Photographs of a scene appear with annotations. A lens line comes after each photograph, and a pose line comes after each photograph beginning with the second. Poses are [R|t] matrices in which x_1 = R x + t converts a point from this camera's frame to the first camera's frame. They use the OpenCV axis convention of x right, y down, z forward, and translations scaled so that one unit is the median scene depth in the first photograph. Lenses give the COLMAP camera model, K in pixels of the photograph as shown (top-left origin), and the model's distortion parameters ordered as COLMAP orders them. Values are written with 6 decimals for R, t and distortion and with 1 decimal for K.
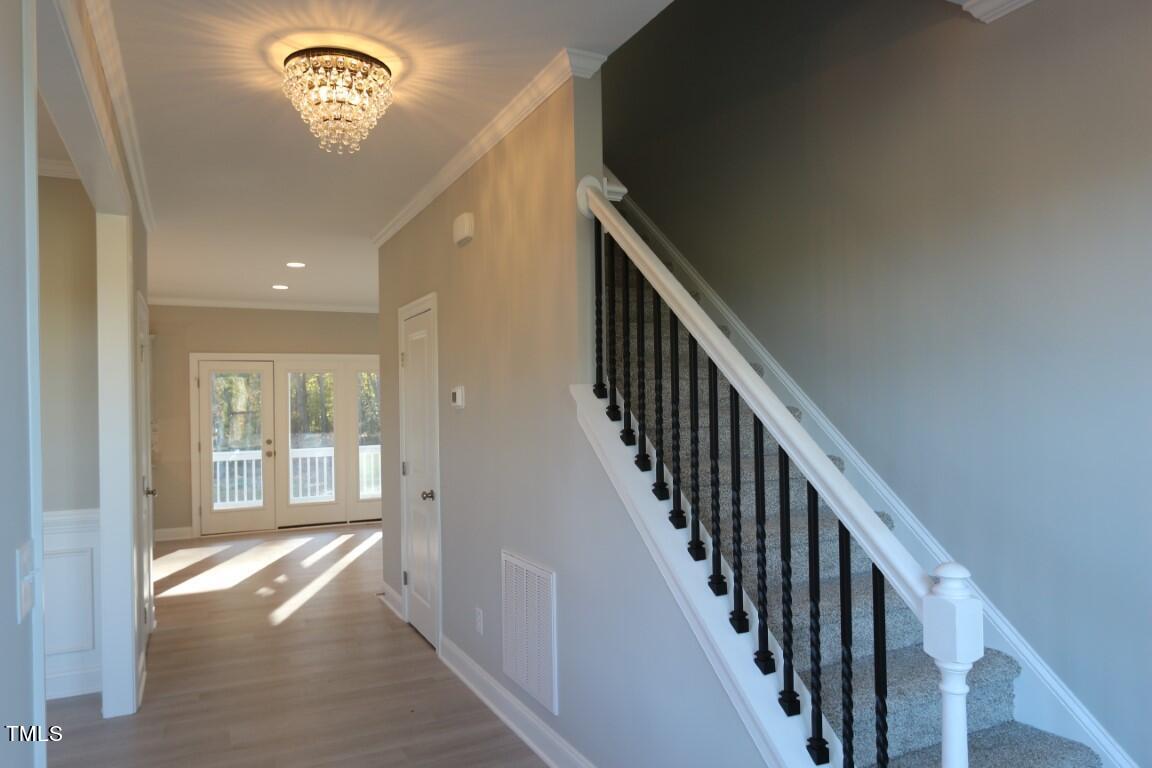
lens RADIAL K [[758.4, 0, 574.3], [0, 758.4, 395.3], [0, 0, 1]] dist [-0.002586, 0.000704]
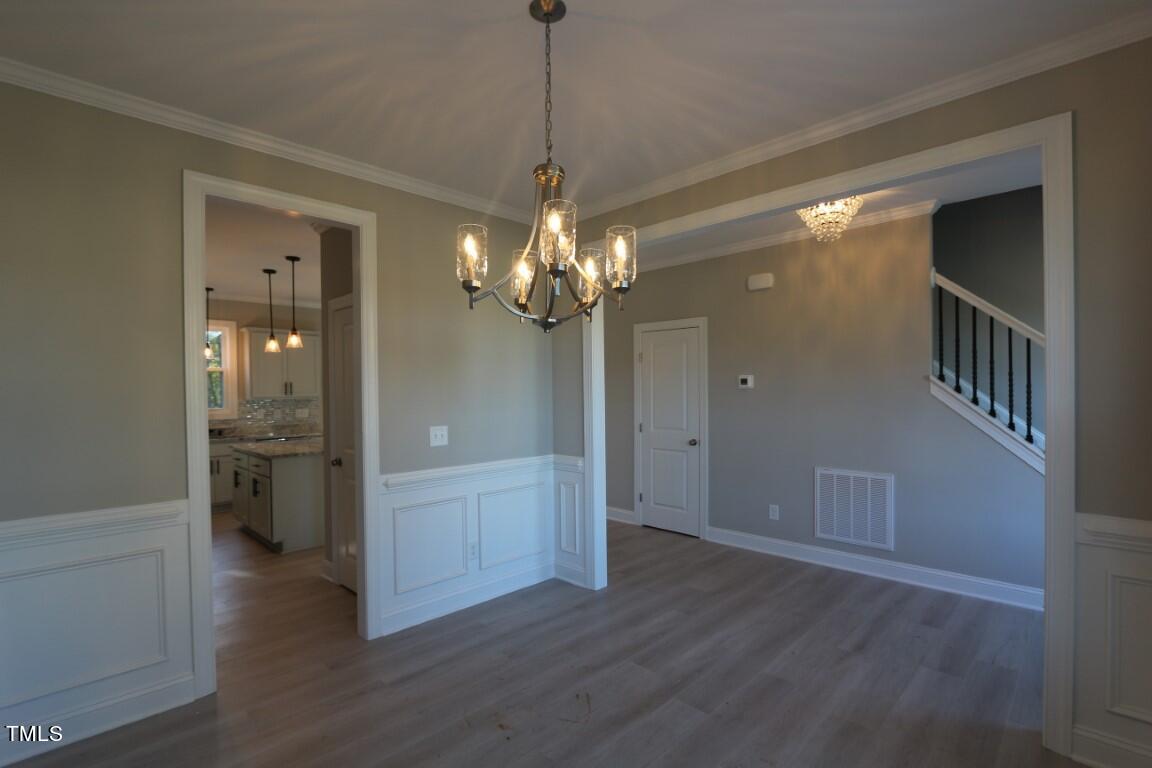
lens RADIAL K [[526.2, 0, 579.7], [0, 526.2, 394.7], [0, 0, 1]] dist [-0.019222, 0.002466]
pose [[0.944021, 0.005495, 0.329841, -0.416418], [-0.011727, 0.999788, 0.016908, 0.007173], [-0.329678, -0.019829, 0.943885, 0.012408]]
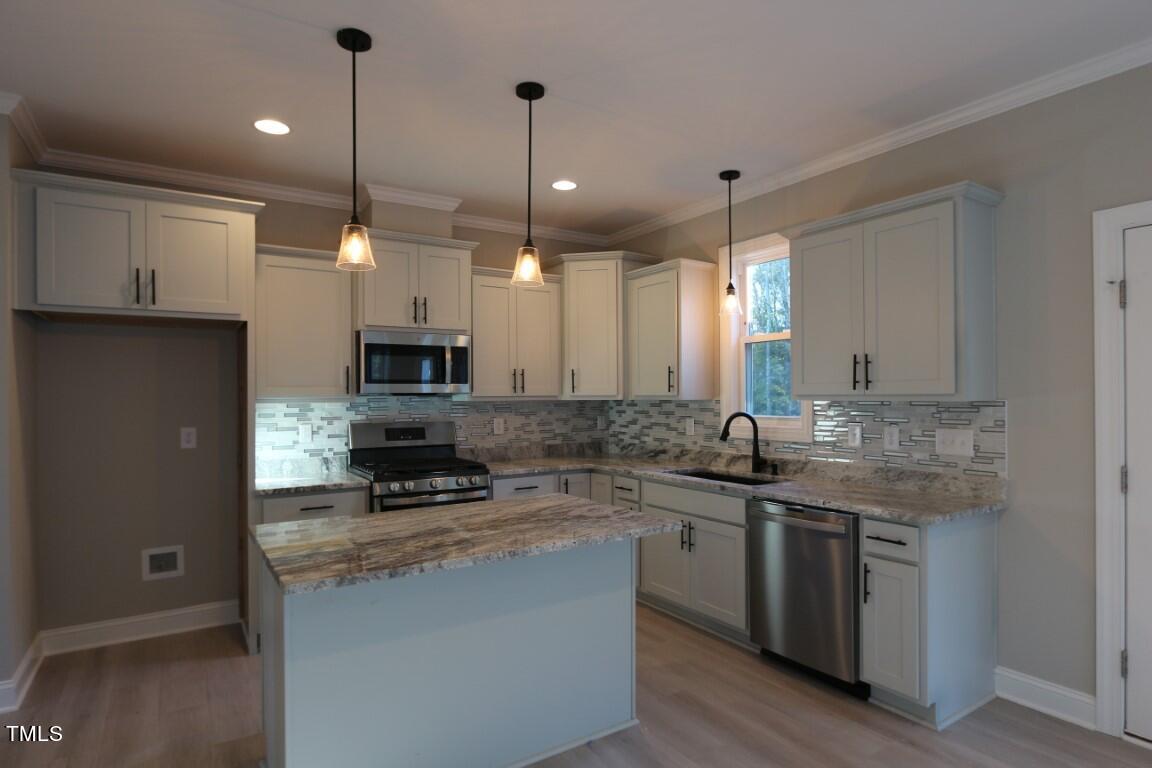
lens RADIAL K [[624.1, 0, 577.7], [0, 624.1, 392.5], [0, 0, 1]] dist [-0.011149, 0.001142]
pose [[0.131960, 0.015748, -0.991130, -0.248851], [0.019909, 0.999630, 0.018534, 0.018692], [0.991055, -0.022178, 0.131598, 0.718551]]
